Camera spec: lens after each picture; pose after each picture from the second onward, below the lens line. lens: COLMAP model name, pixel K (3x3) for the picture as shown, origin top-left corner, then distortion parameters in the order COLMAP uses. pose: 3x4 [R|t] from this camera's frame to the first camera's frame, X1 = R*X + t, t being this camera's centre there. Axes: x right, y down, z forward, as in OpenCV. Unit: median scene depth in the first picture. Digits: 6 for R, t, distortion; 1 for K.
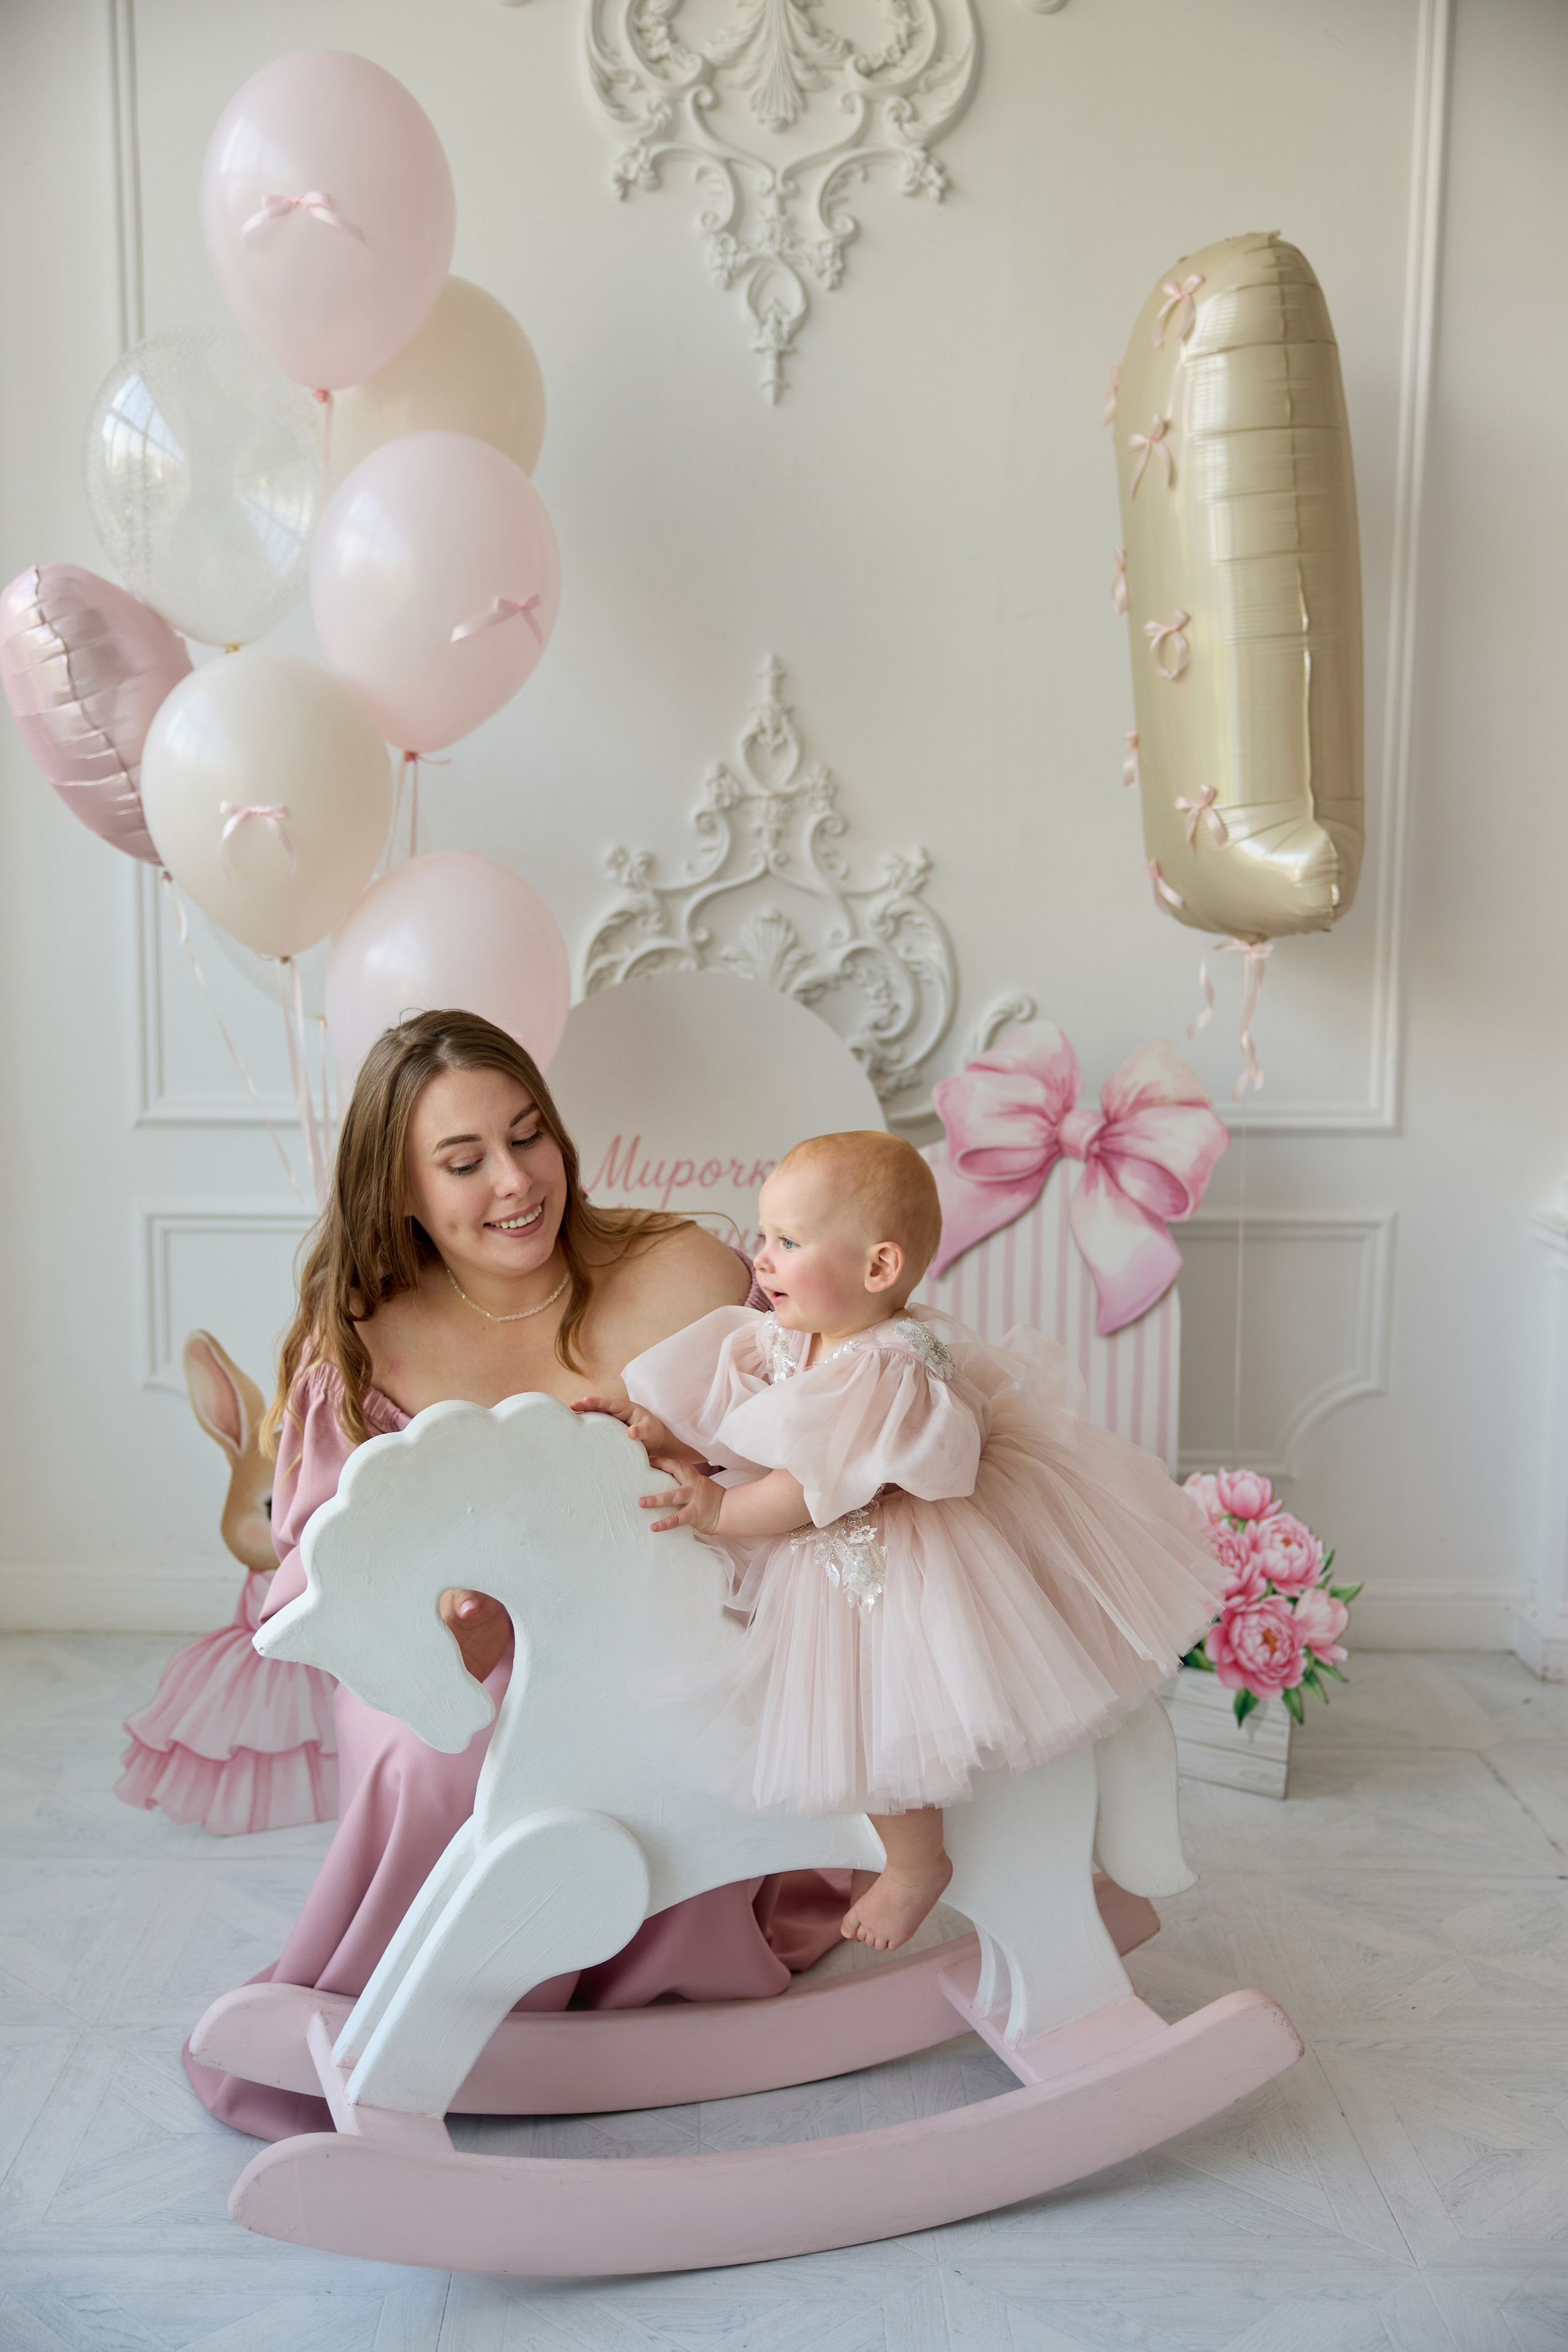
lens RADIAL K [[2563.5, 0, 786.7], [0, 2563.5, 1182.5], [0, 0, 1]] dist [-0.001298, 0.169041]
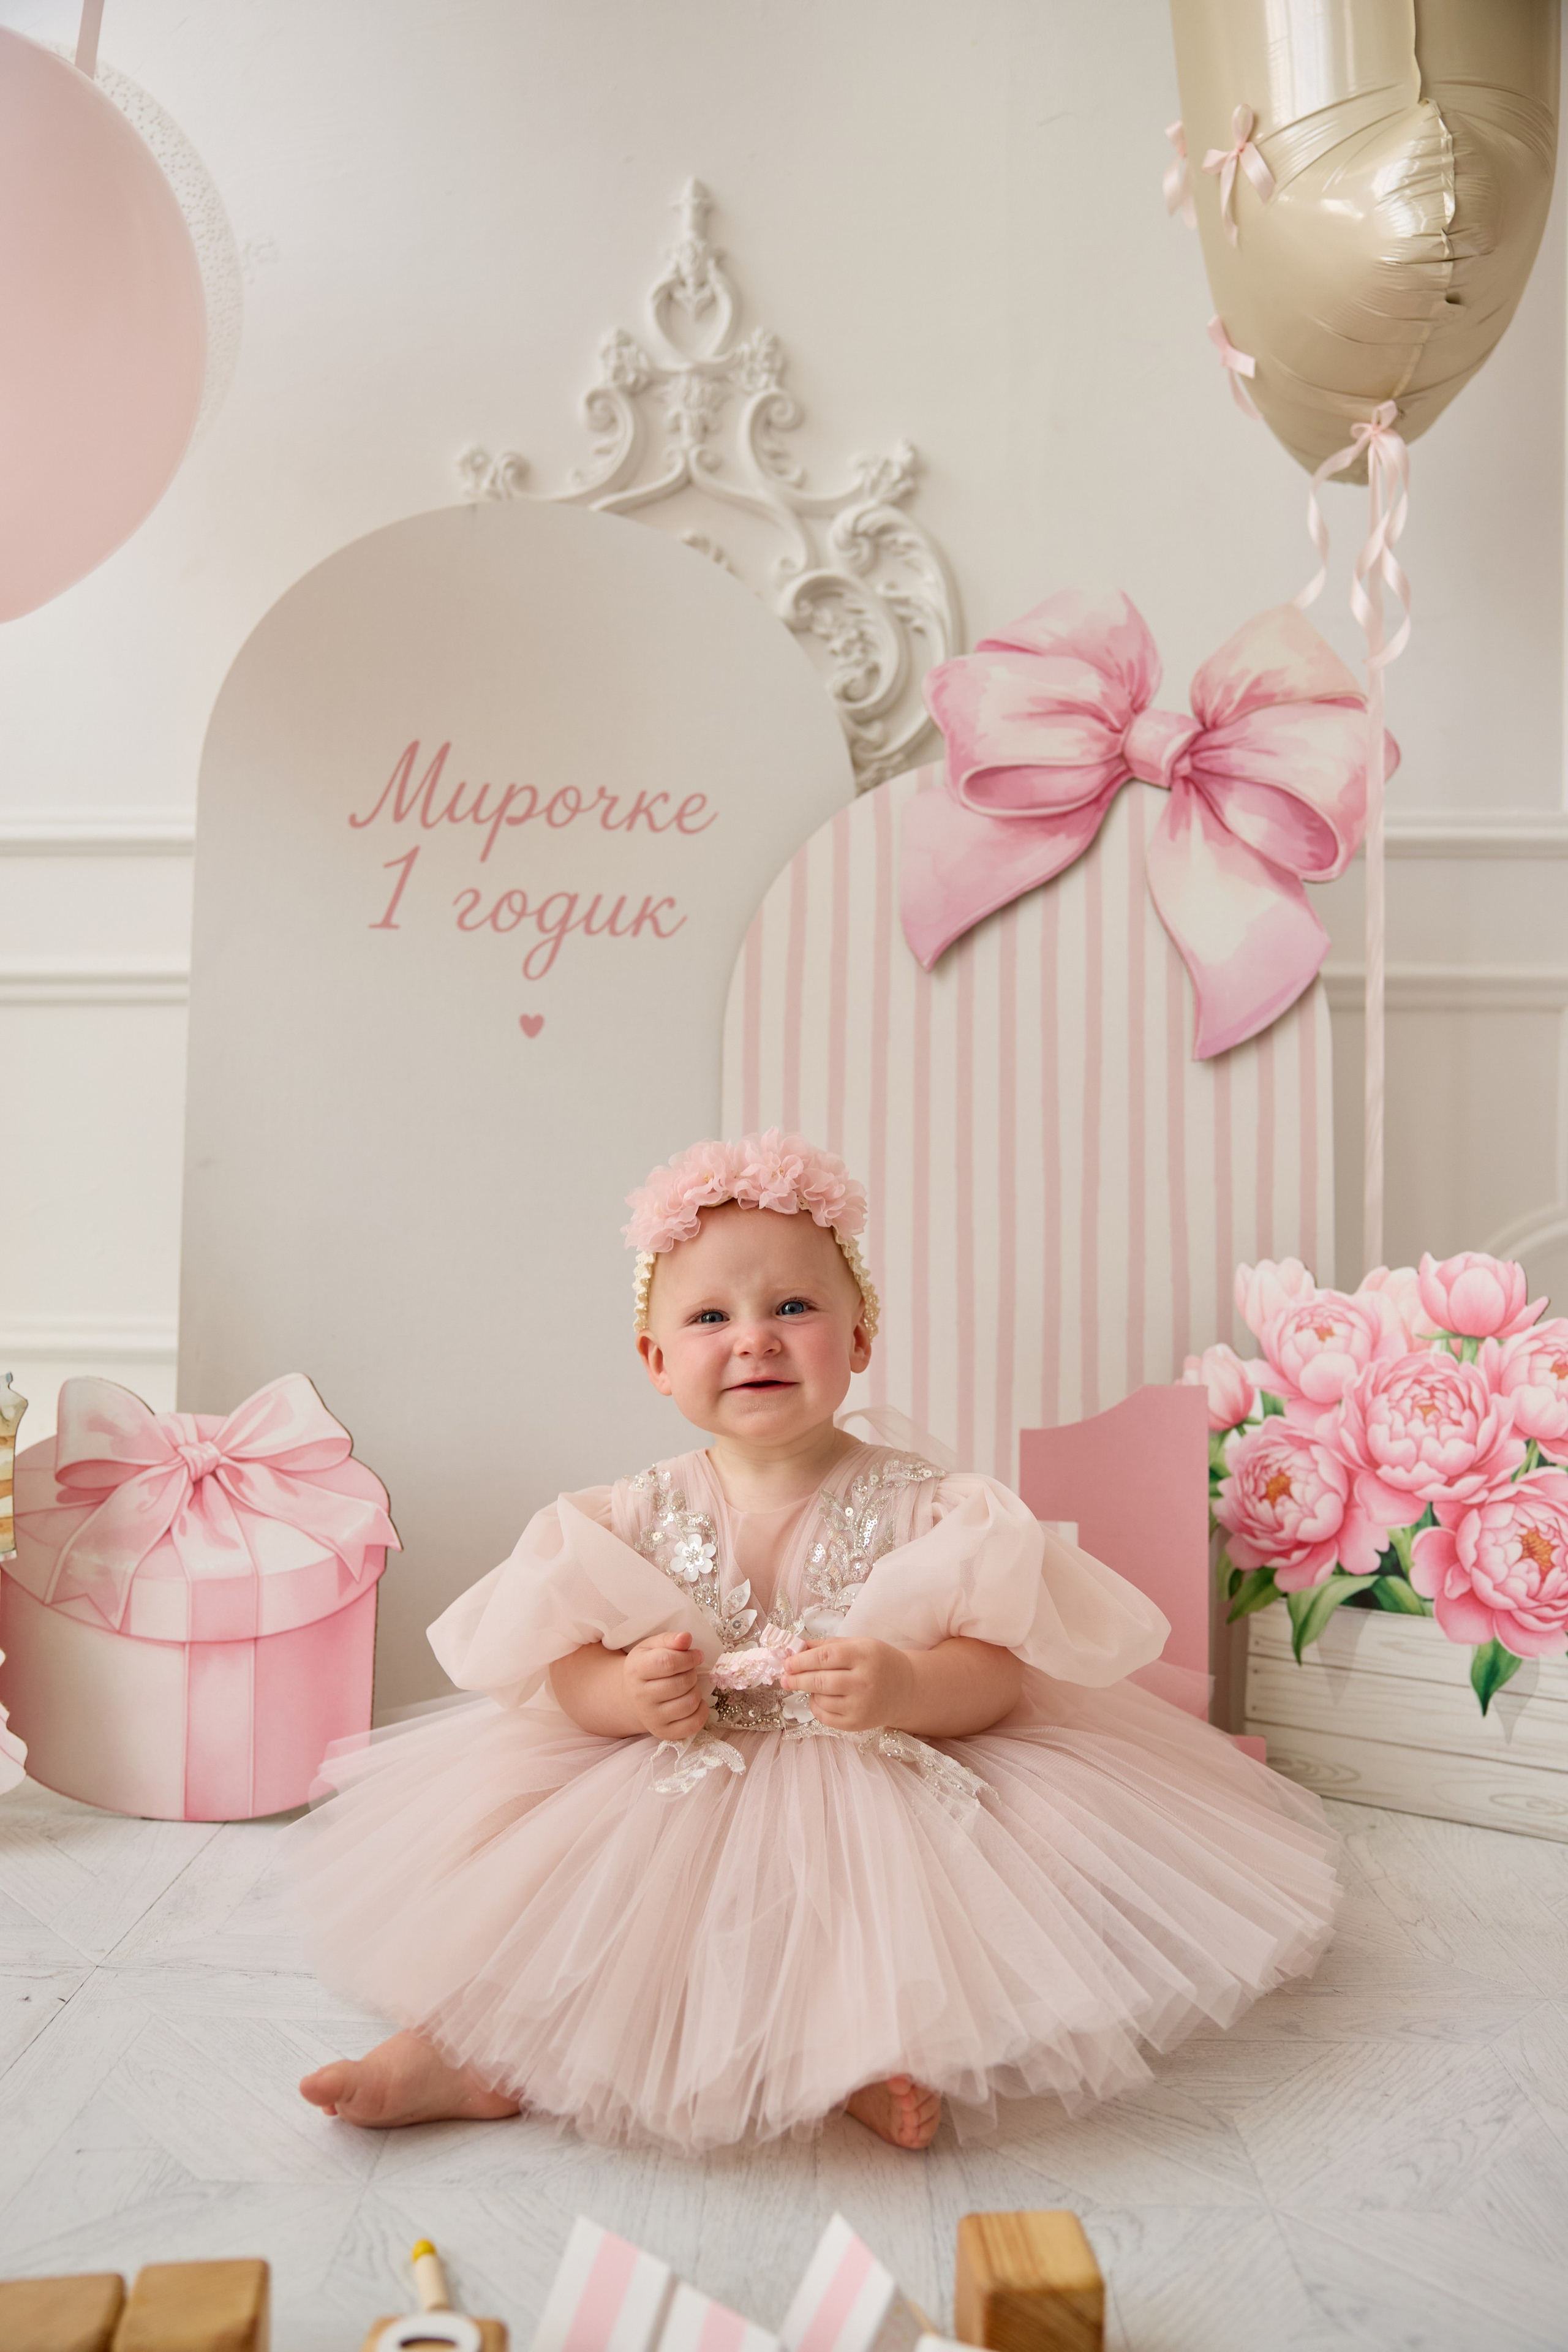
lens RADIAL K [[1843.4, 0, 785.3], [0, 1843.4, 1191.7], [0, 0, 1]] dist [-0.079902, 0.096394]
pose [[0.999083, -0.003516, -0.042679, 0.041073], [-0.001742, 0.992462, -0.122542, 0.138672], [0.042789, 0.122504, 0.991545, 0.550840]]
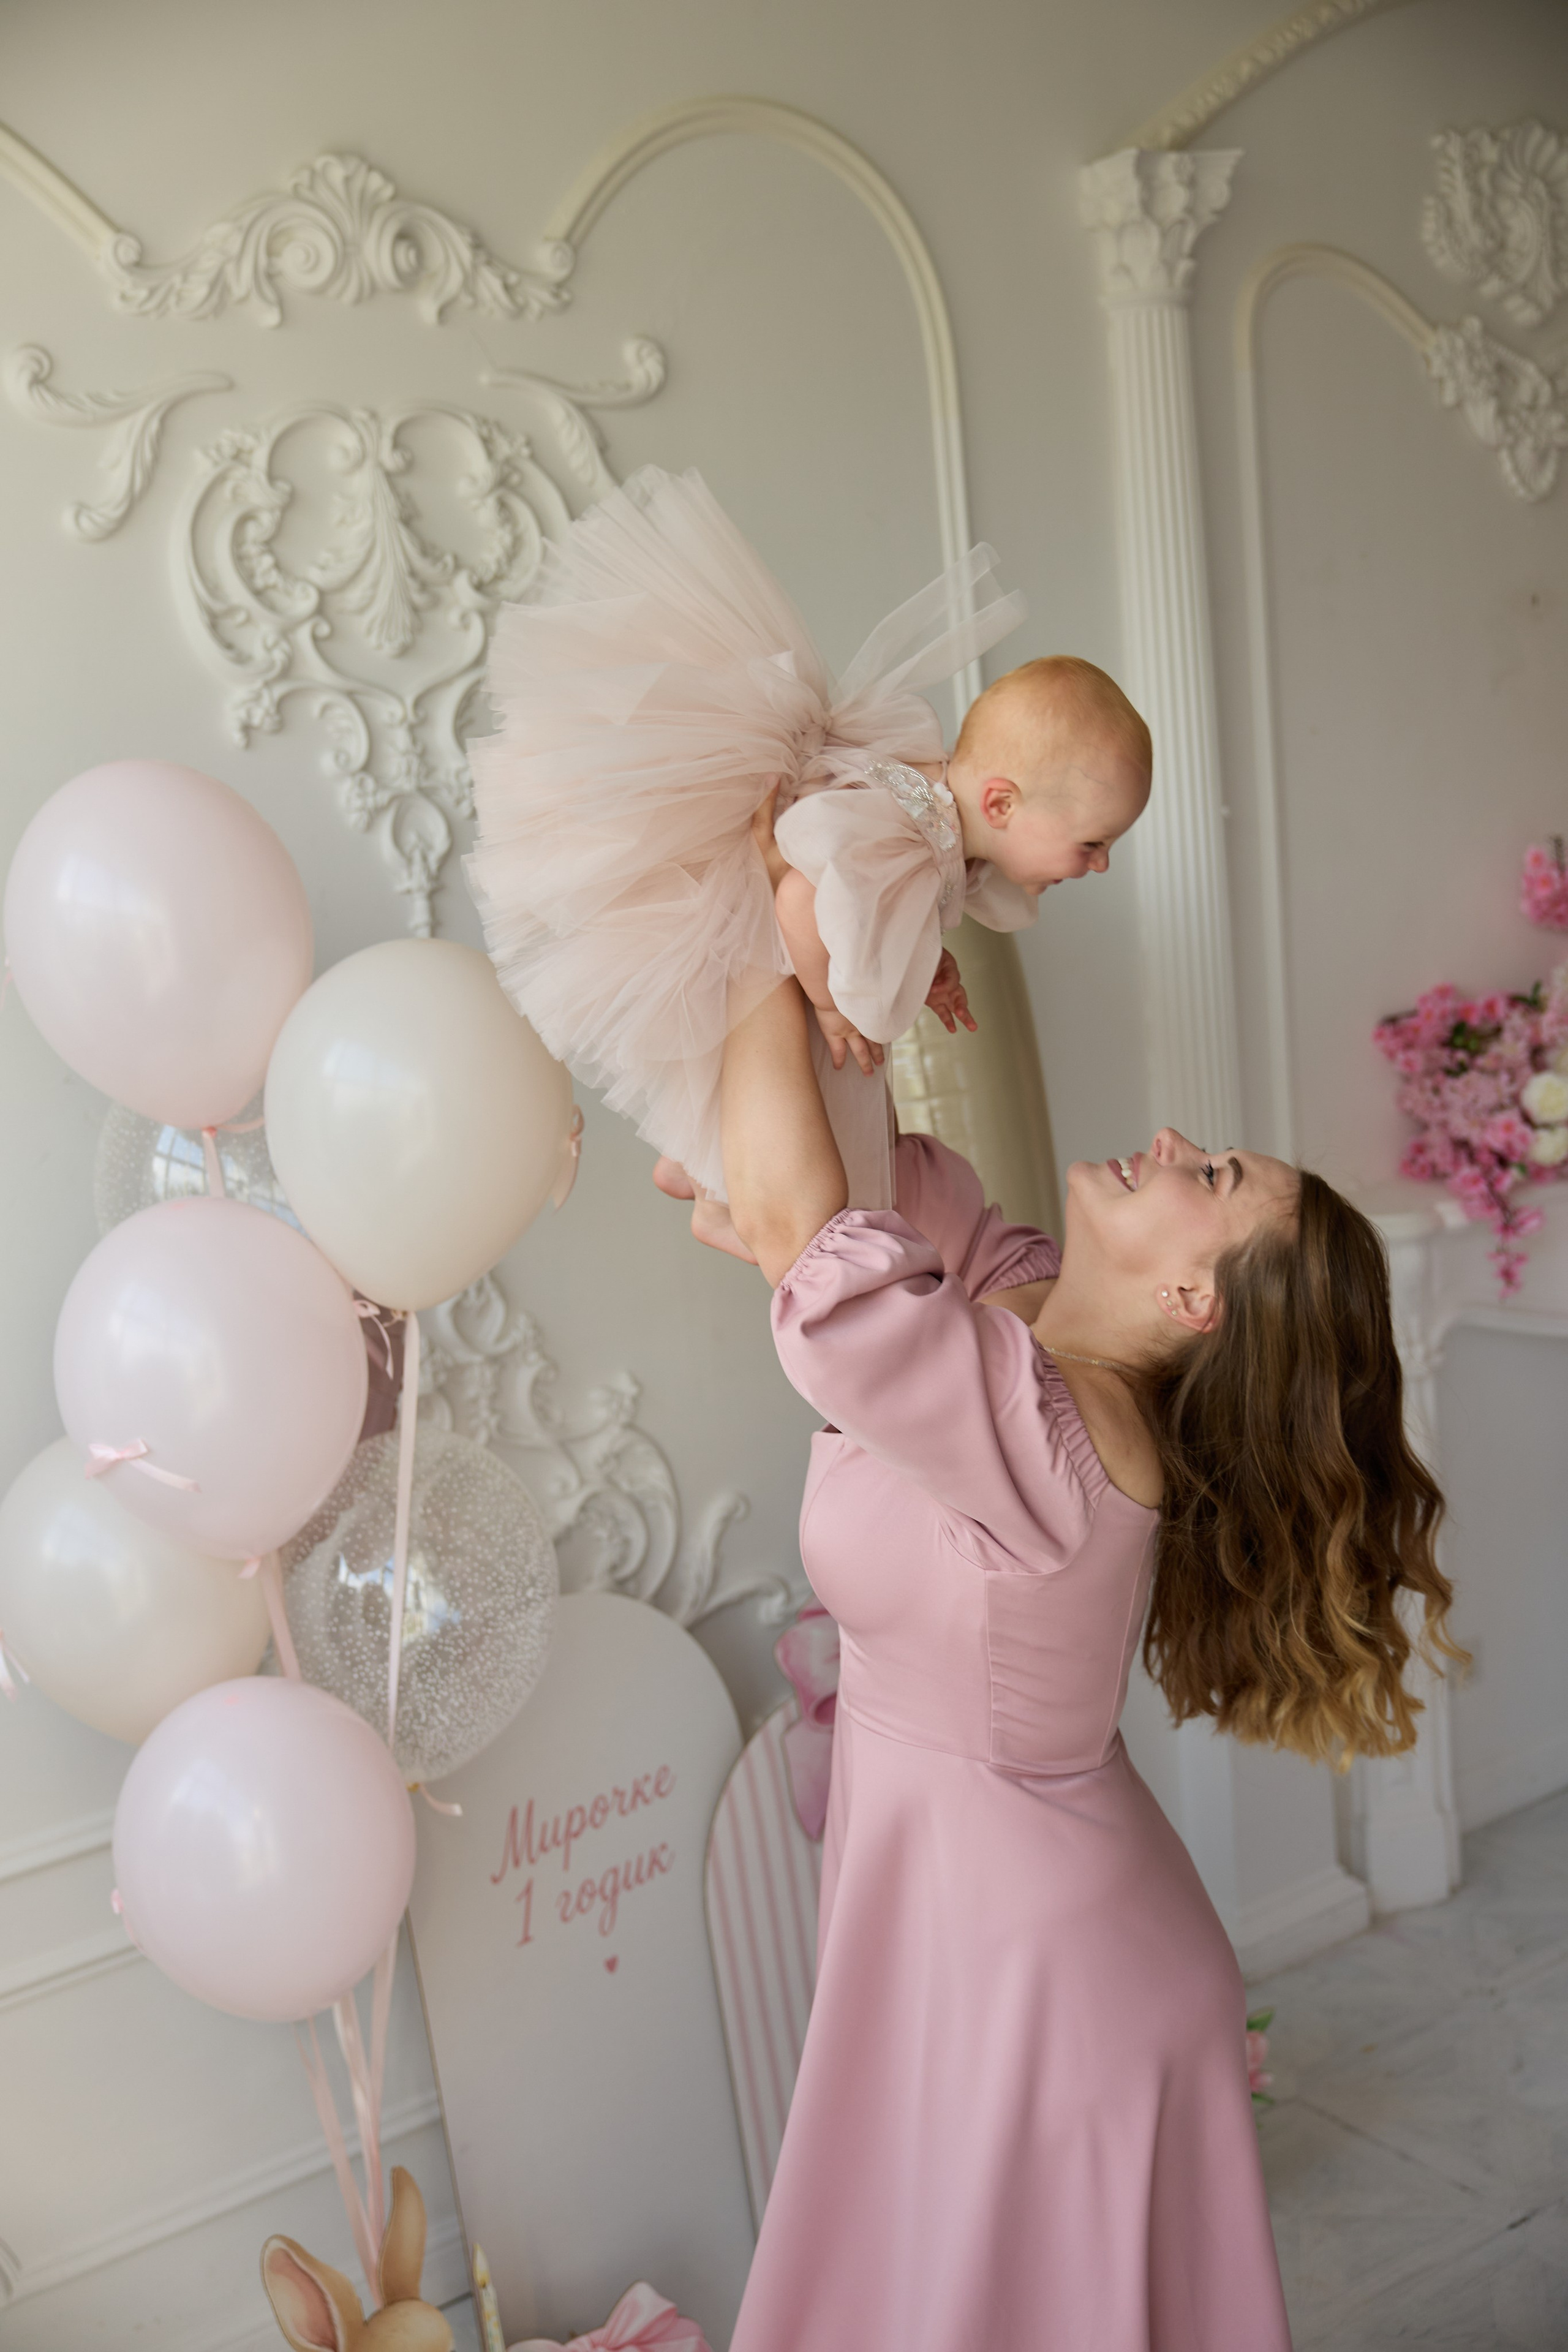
lens RADIAL K [[2690.8, 0, 767.0], [0, 2690.8, 1183.2], [0, 0, 1]] dist [0.032261, 0.071545]
pose [[0.827683, -0.194894, 0.526266, -0.427969], [0.179881, 0.980416, 0.080174, -0.280150], [-0.531585, 0.028306, 0.846532, 0.139677]]
